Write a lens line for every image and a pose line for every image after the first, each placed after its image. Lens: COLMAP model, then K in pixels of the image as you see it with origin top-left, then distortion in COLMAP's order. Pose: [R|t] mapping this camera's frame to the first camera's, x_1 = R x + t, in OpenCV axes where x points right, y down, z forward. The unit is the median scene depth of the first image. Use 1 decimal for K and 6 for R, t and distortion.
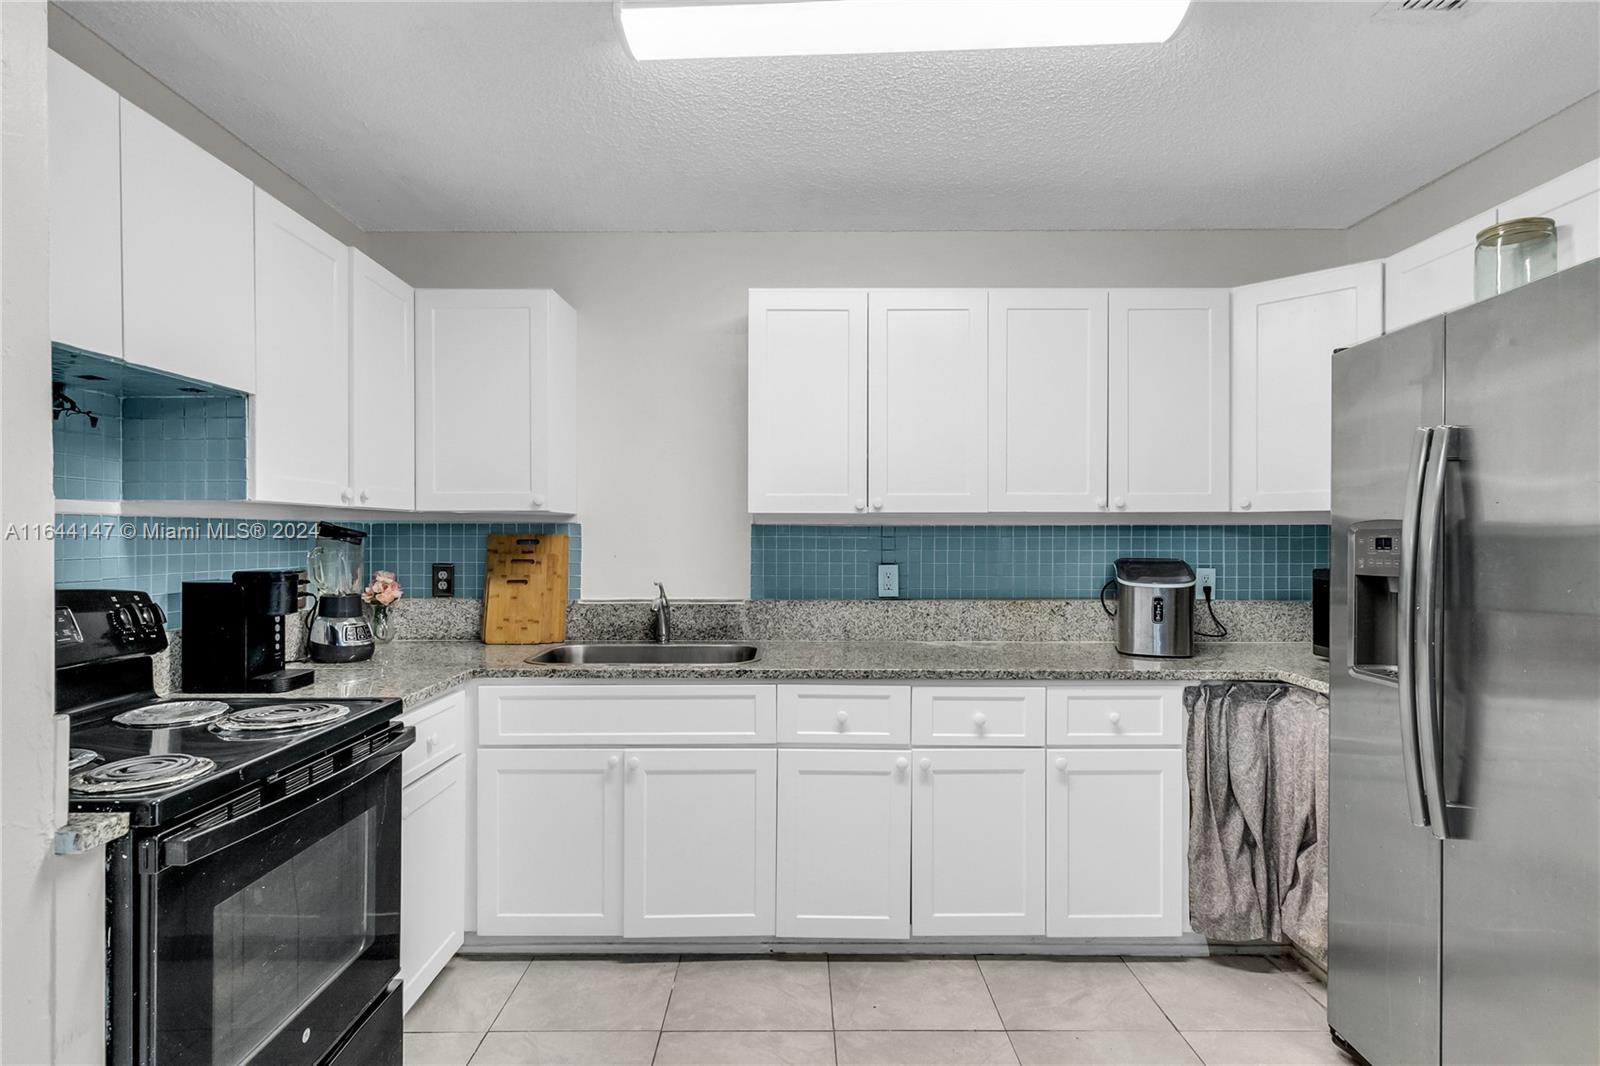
lens RADIAL K [[801.6, 0, 793.1], [0, 801.6, 539.8], [0, 0, 1]] dist [-0.003066, -0.000179]
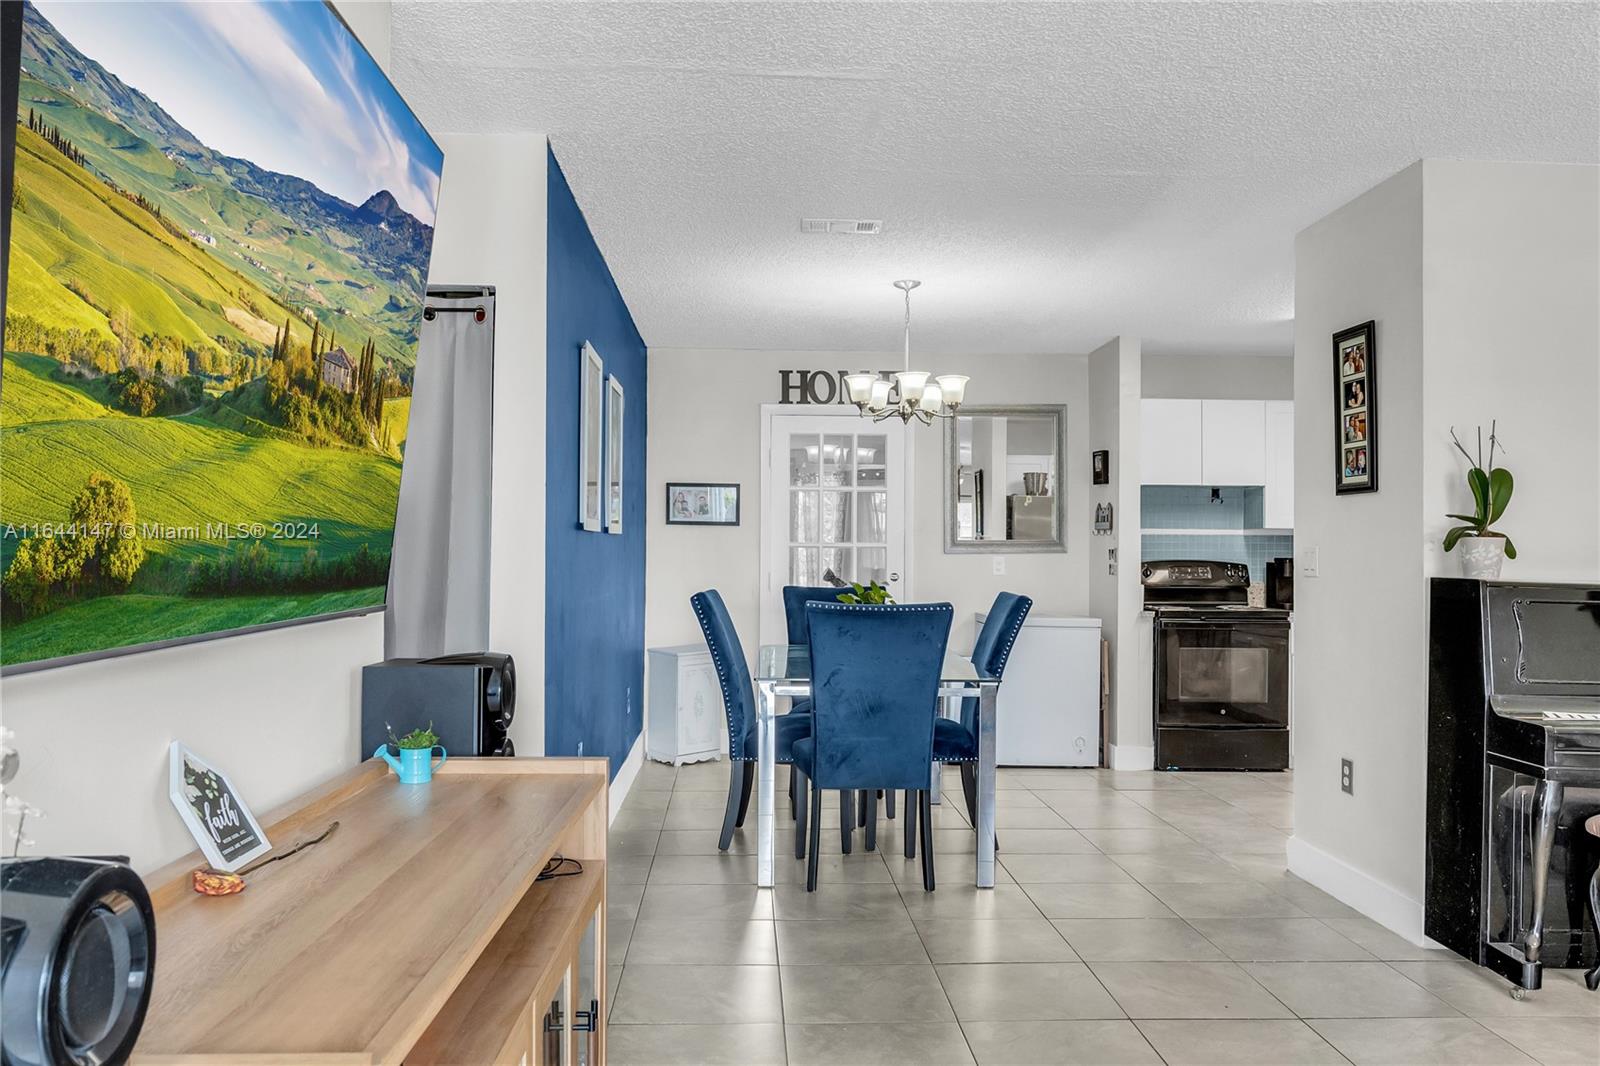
lens RADIAL K [[1242.2, 0, 801.9], [0, 1242.2, 541.5], [0, 0, 1]] dist [0.001635, 0.006163]
pose [[0.040530, -0.008150, -0.999145, 2.334978], [-0.012744, 0.999881, -0.008673, 0.032037], [0.999097, 0.013085, 0.040422, -0.443599]]
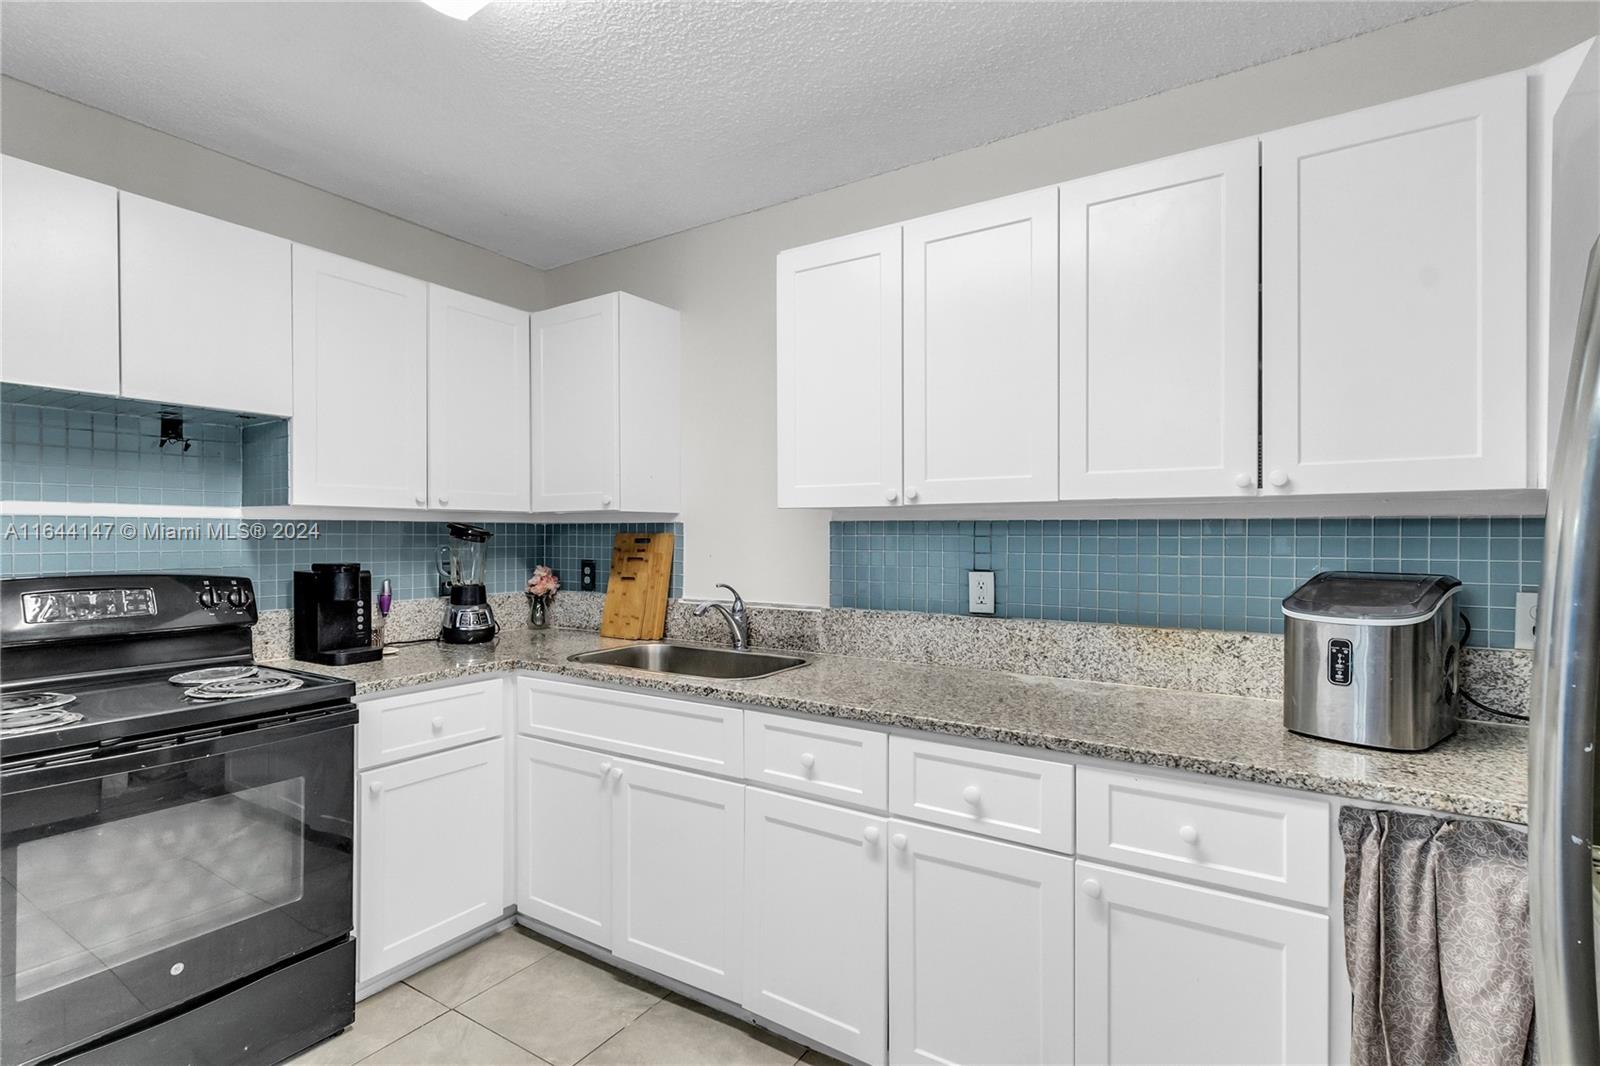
lens RADIAL K [[756.7, 0, 797.8], [0, 756.7, 536.9], [0, 0, 1]] dist [0.001628, -0.000391]
pose [[0.841000, 0.001241, -0.541034, 0.436918], [-0.002782, 0.999994, -0.002029, -0.000727], [0.541028, 0.003212, 0.840998, 0.337937]]
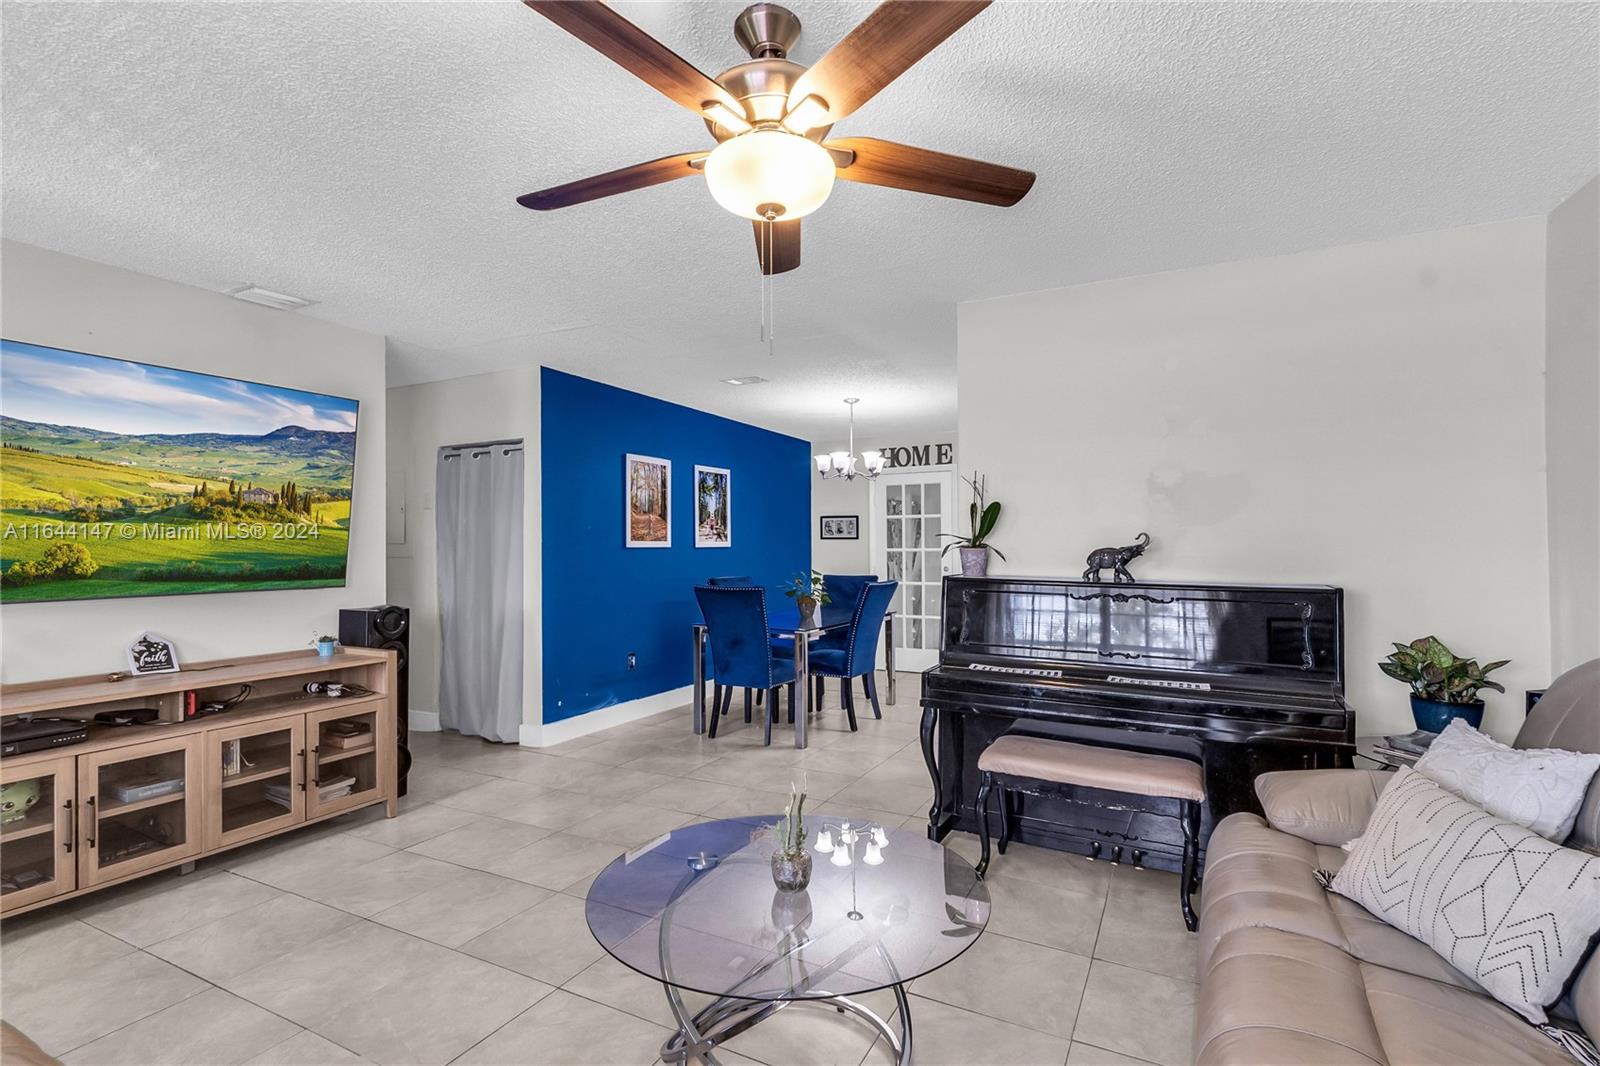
lens RADIAL K [[756.7, 0, 810.6], [0, 756.7, 531.3], [0, 0, 1]] dist [0.001628, -0.000391]
pose [[-0.457914, -0.020610, -0.888757, 2.254750], [-0.004200, 0.999770, -0.021021, 0.003398], [0.888986, -0.005893, -0.457896, 0.783607]]
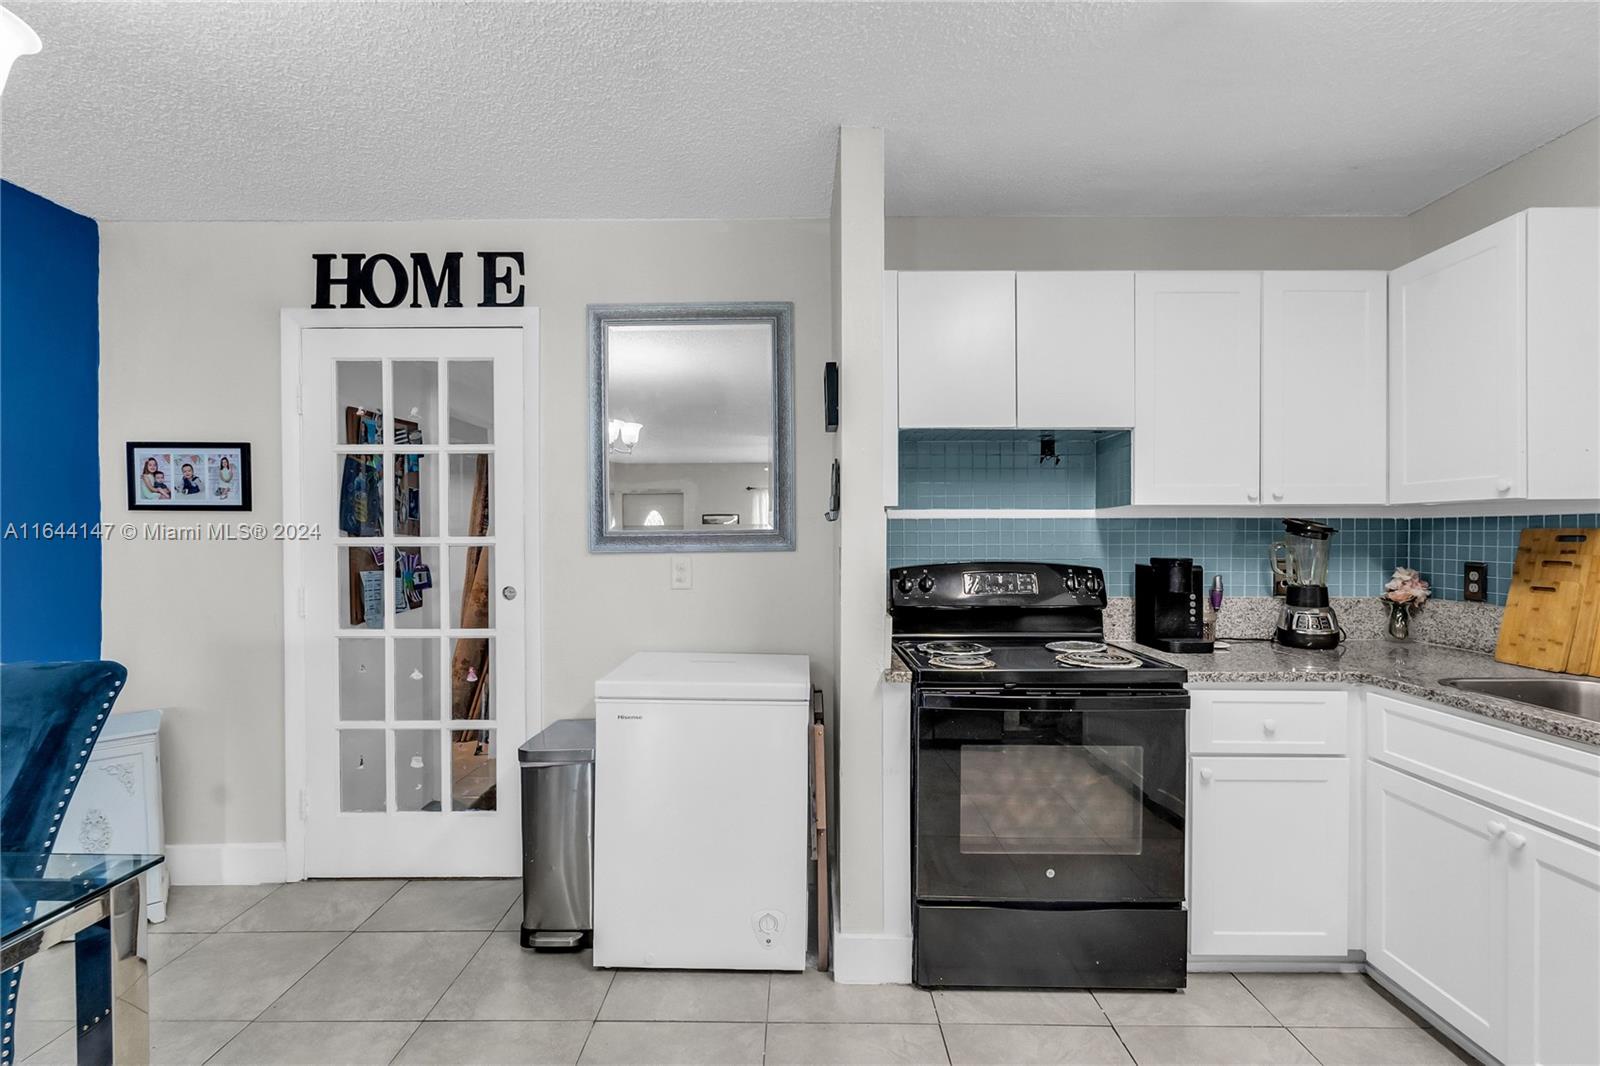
lens RADIAL K [[756.7, 0, 795.7], [0, 756.7, 539.2], [0, 0, 1]] dist [0.001628, -0.000391]
pose [[-0.011165, 0.008842, -0.999899, 0.466953], [-0.002933, 0.999956, 0.008875, -0.001010], [0.999933, 0.003032, -0.011138, 0.326446]]
